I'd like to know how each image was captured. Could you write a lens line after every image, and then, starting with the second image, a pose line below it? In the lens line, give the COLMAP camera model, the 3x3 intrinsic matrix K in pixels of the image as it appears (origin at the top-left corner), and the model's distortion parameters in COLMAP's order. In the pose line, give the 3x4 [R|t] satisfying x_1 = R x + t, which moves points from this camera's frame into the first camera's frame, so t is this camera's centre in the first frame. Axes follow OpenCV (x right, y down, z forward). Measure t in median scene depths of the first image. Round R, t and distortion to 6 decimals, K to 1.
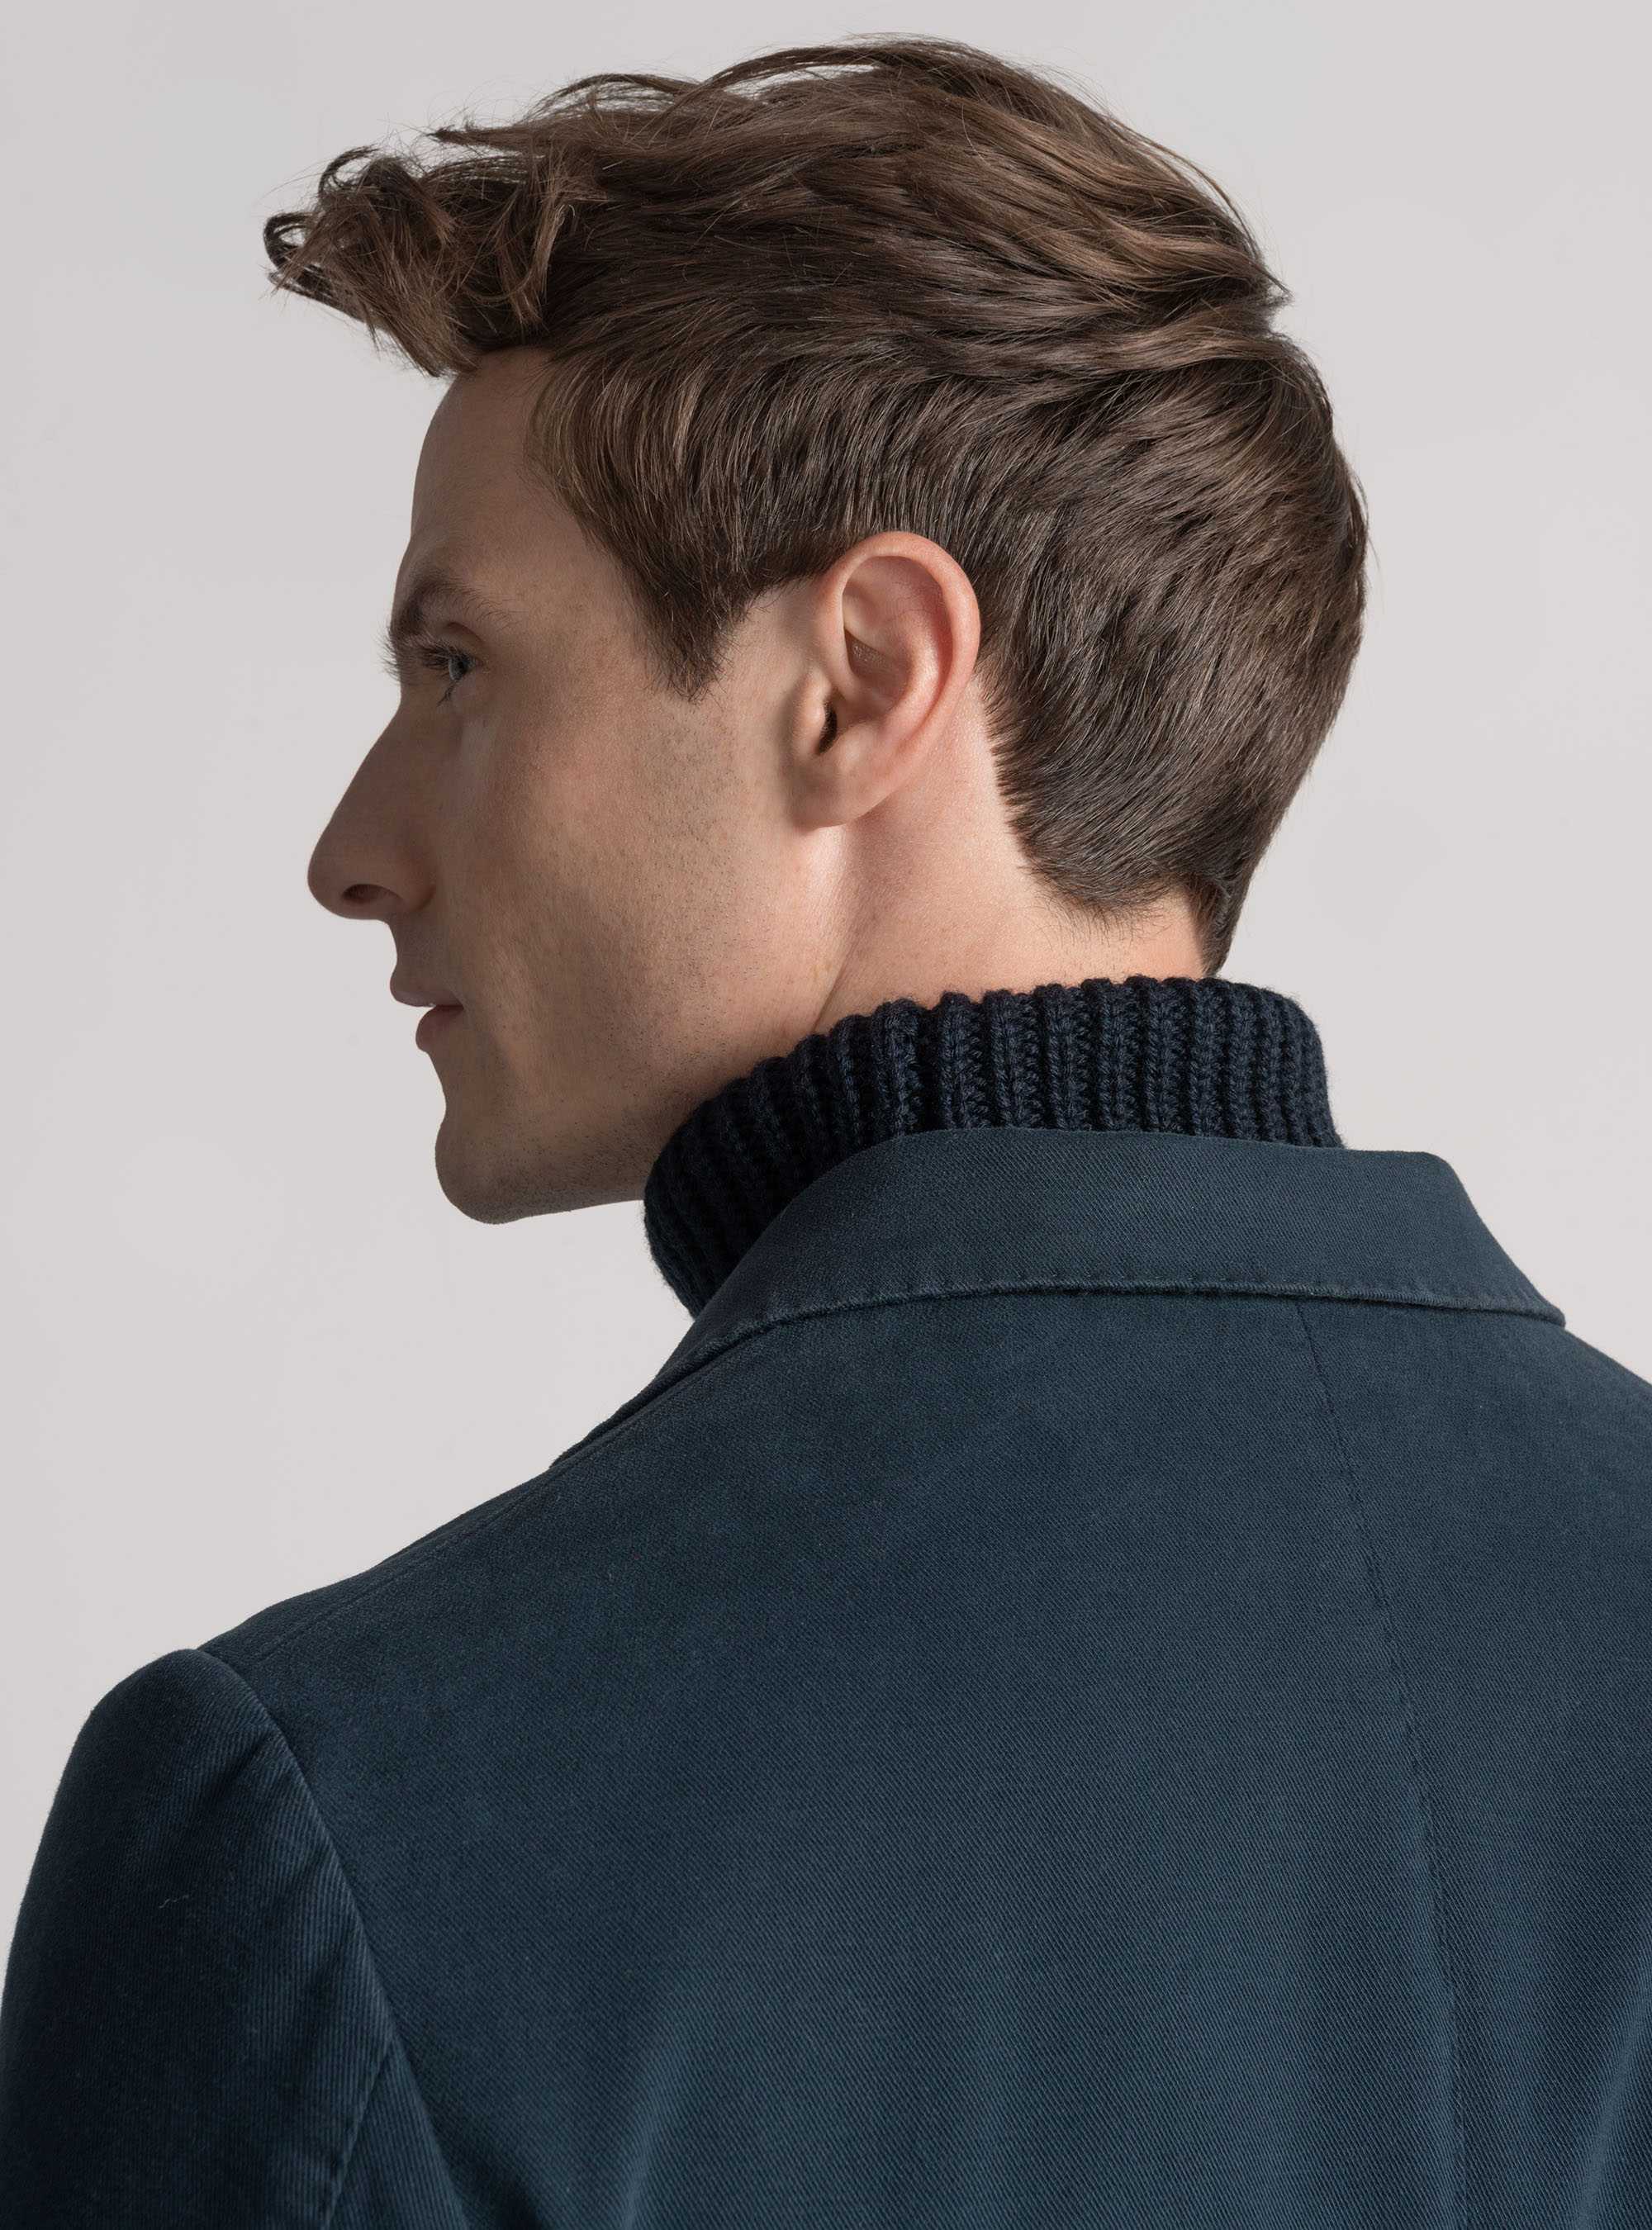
lens RADIAL K [[5617.8, 0, 826.0], [0, 5617.8, 1115.0], [0, 0, 1]] dist [-0.049803, -1.086546]
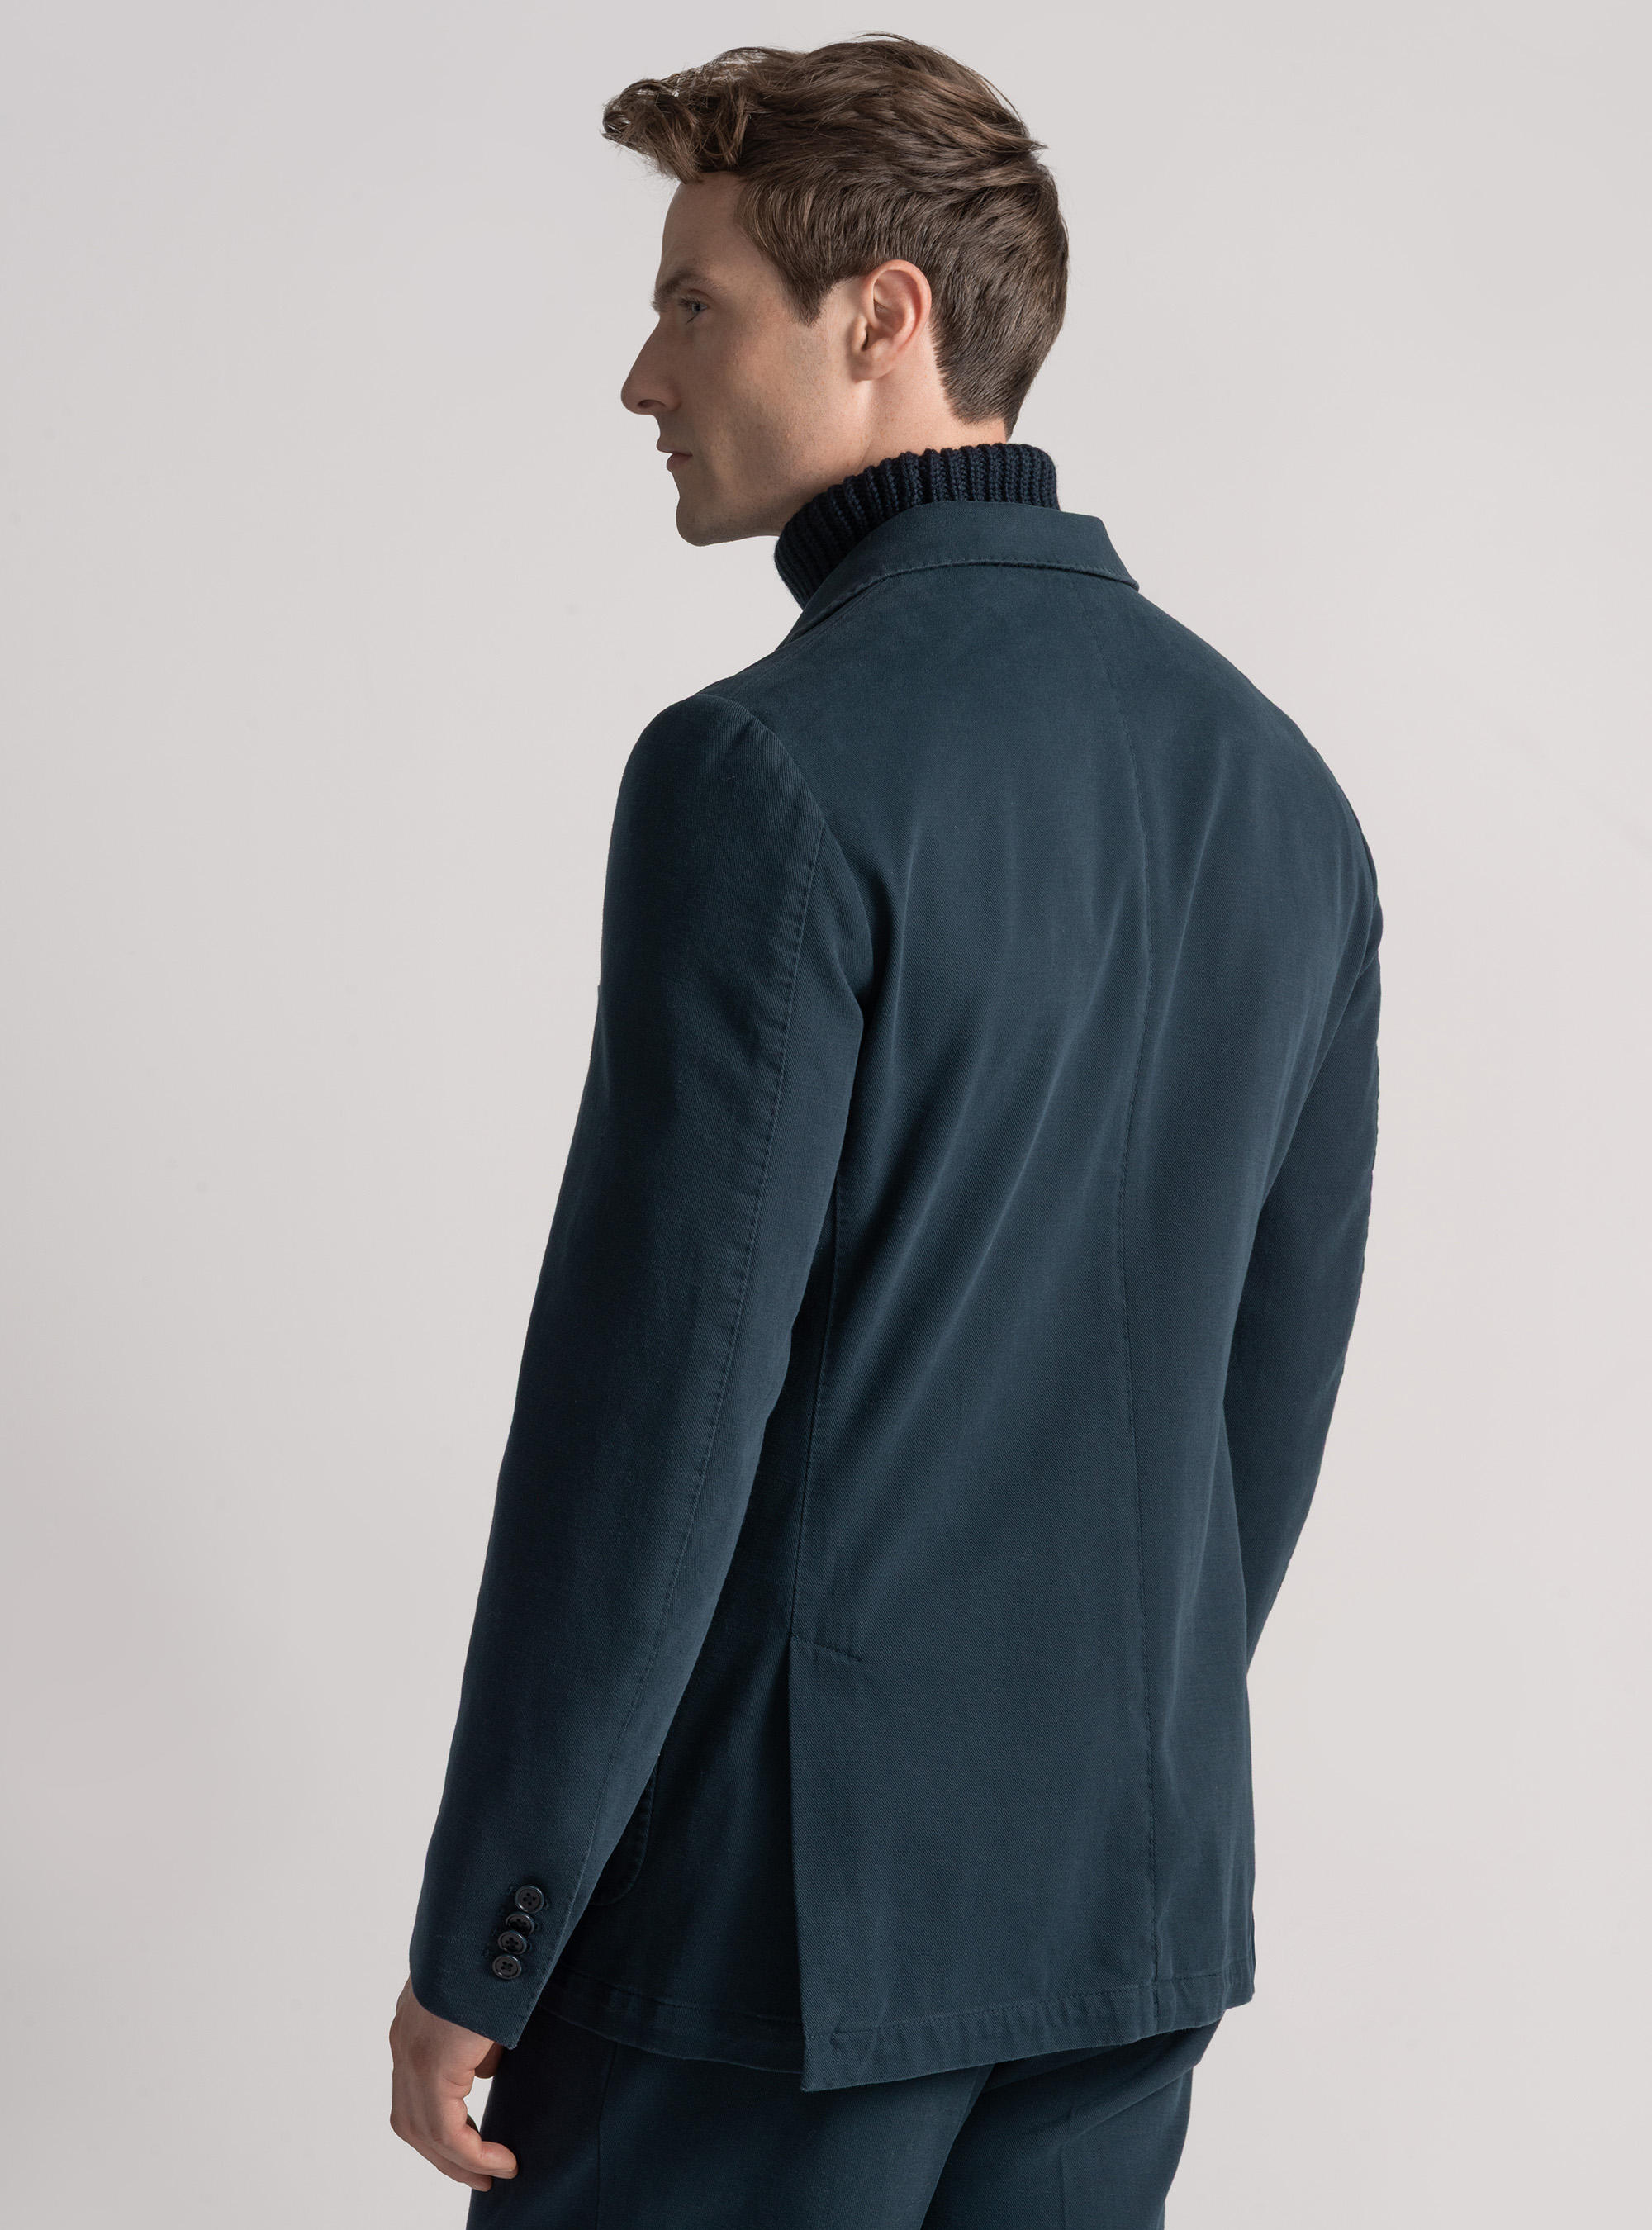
lens RADIAL K [[5617.8, 0, 826.0], [0, 5617.8, 1115.0], [0, 0, 1]] dist [-0.049803, -1.086546]
pose [[0.987647, -0.025262, 0.154645, -0.397230], [0.008040, 0.993789, 0.110992, -0.004607], [-0.156489, -0.108377, 0.981716, -1.399979]]
